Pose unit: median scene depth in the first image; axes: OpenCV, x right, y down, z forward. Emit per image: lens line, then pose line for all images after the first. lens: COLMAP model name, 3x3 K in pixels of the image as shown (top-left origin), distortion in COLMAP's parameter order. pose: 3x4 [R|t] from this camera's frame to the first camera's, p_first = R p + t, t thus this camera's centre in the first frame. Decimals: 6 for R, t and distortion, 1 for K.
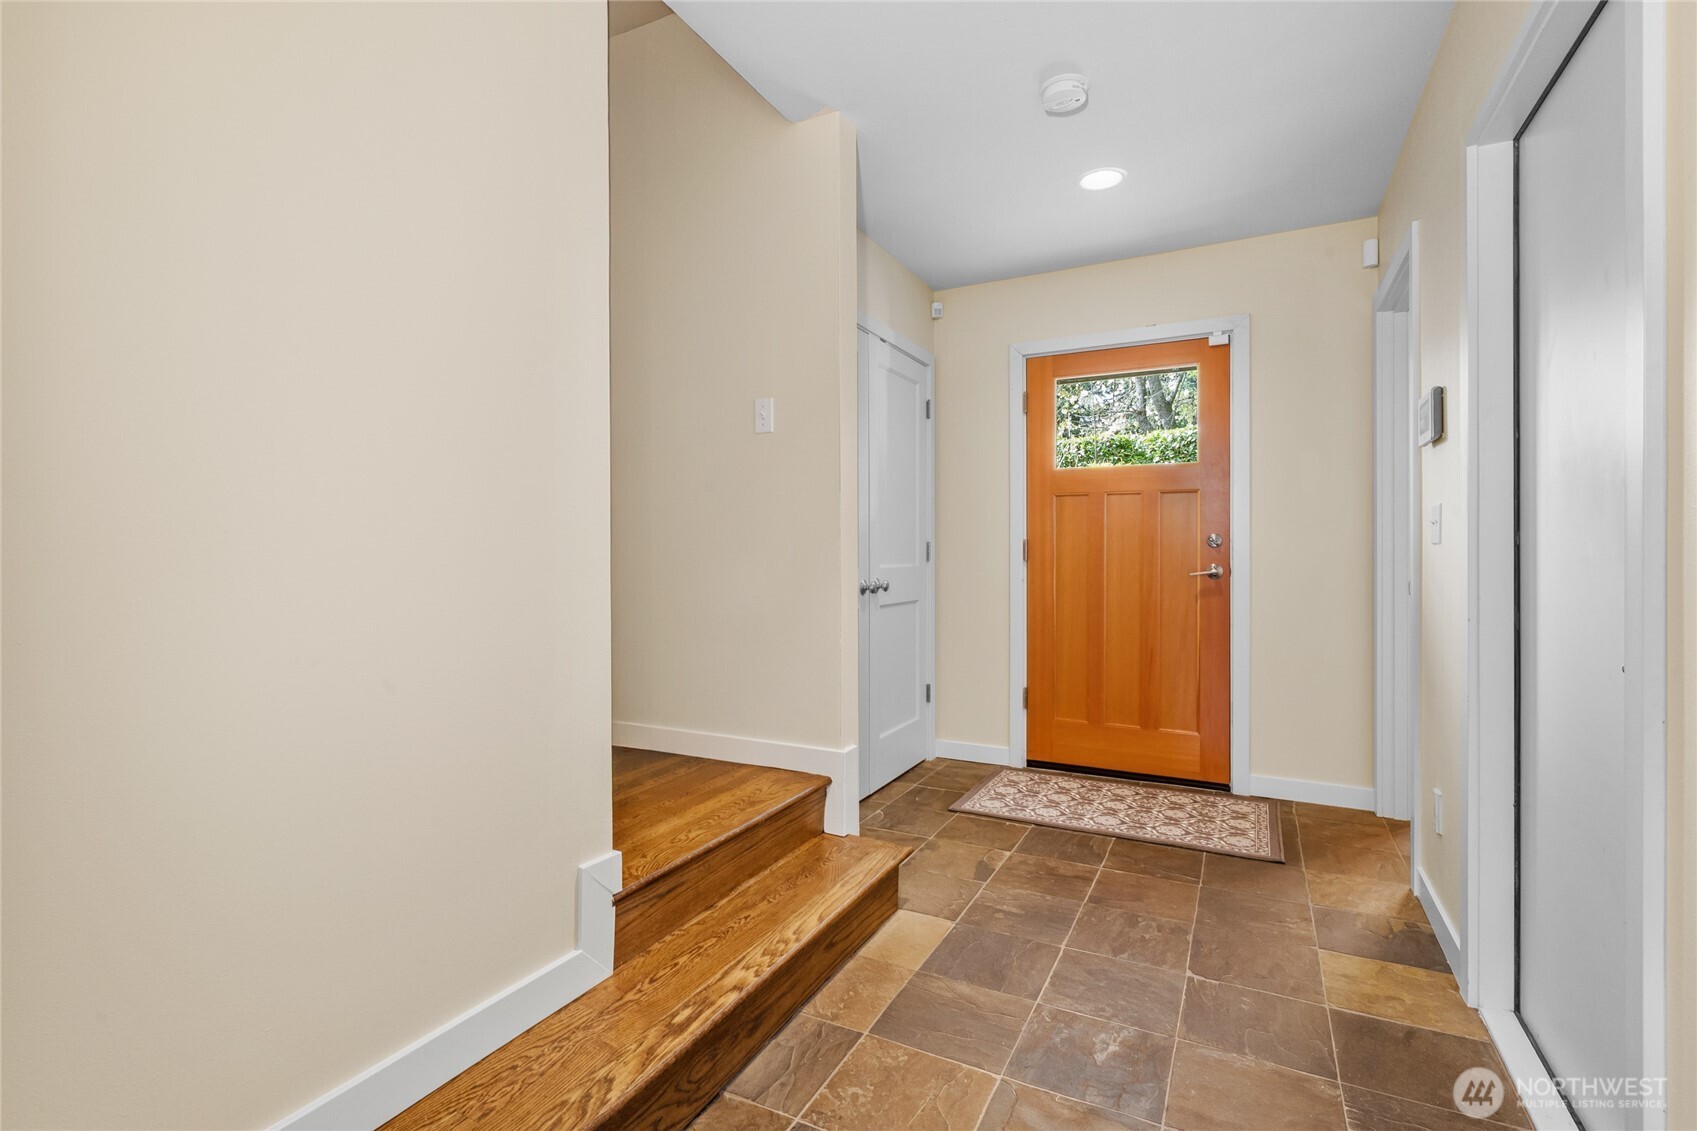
lens RADIAL K [[782.6, 0, 848.5], [0, 782.6, 555.8], [0, 0, 1]] dist [0.000776, 0.000569]
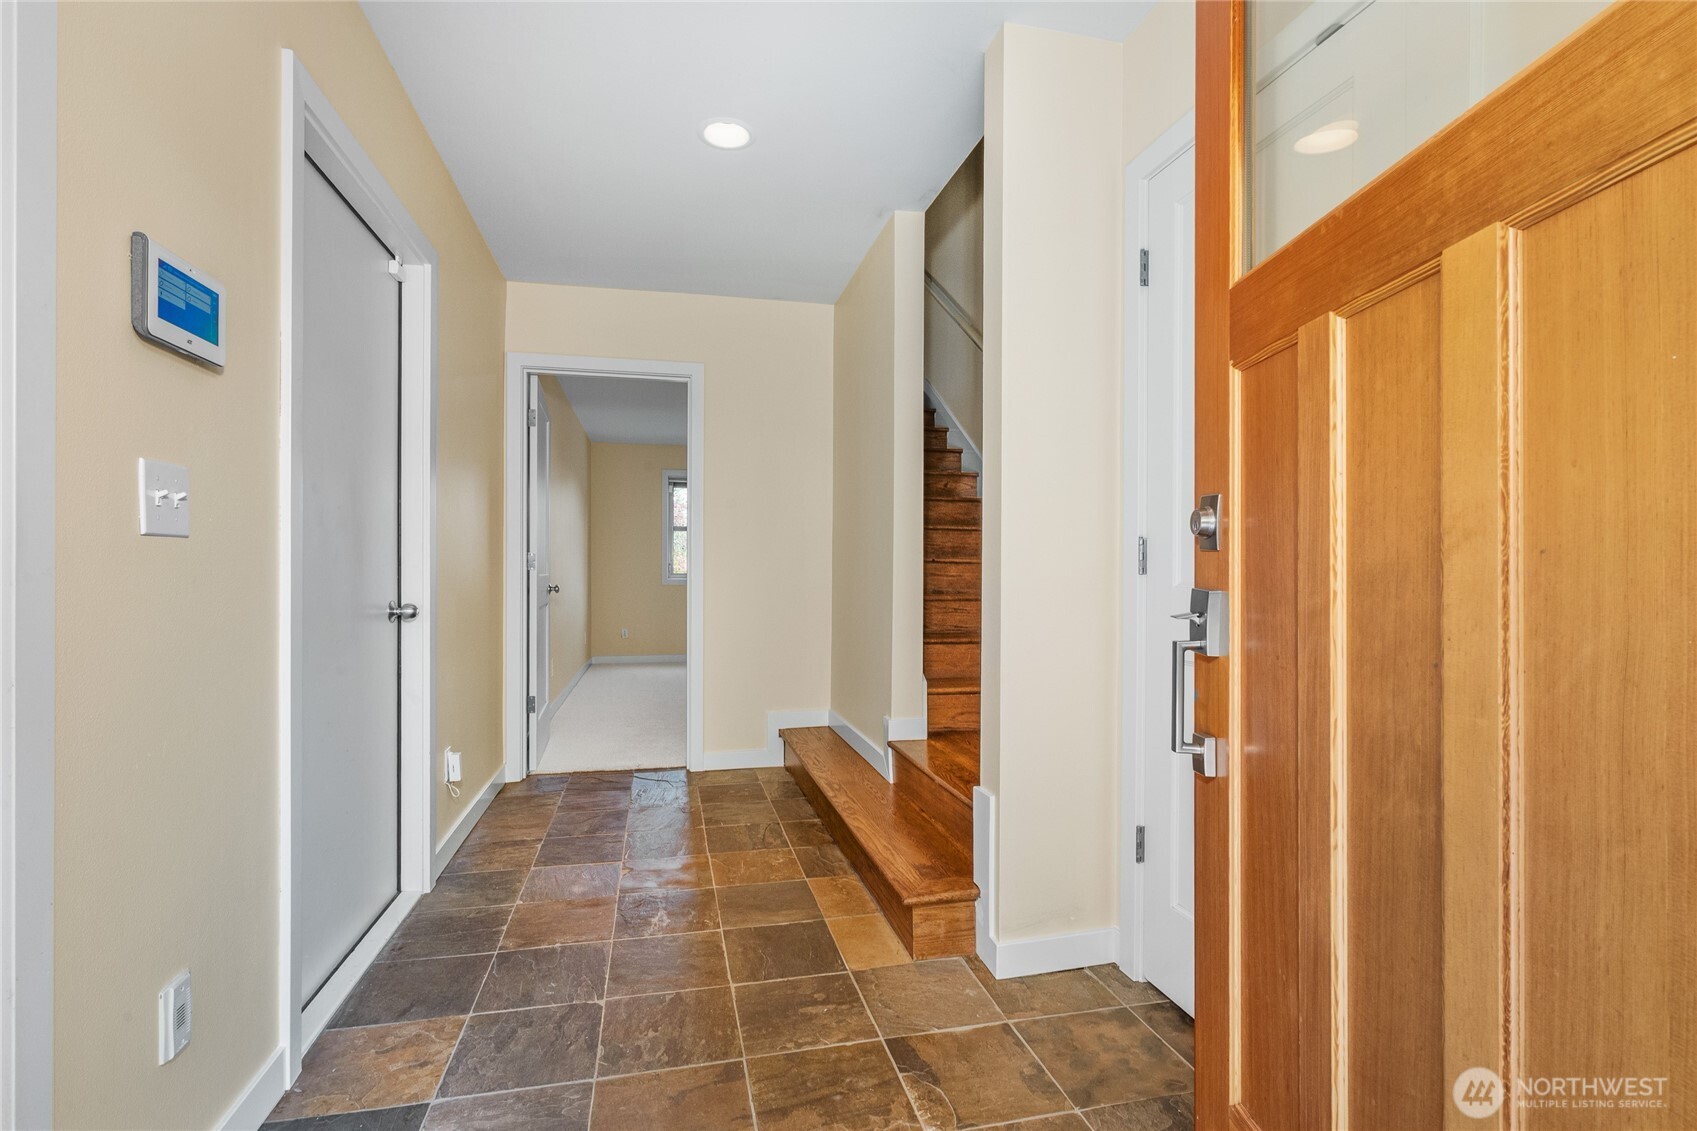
lens RADIAL K [[782.6, 0, 850.8], [0, 782.6, 566.9], [0, 0, 1]] dist [0.000776, 0.000569]
pose [[-0.757102, -0.002286, -0.653293, 0.830152], [-0.003462, 0.999994, 0.000513, -0.000249], [0.653288, 0.002650, -0.757105, 1.919837]]
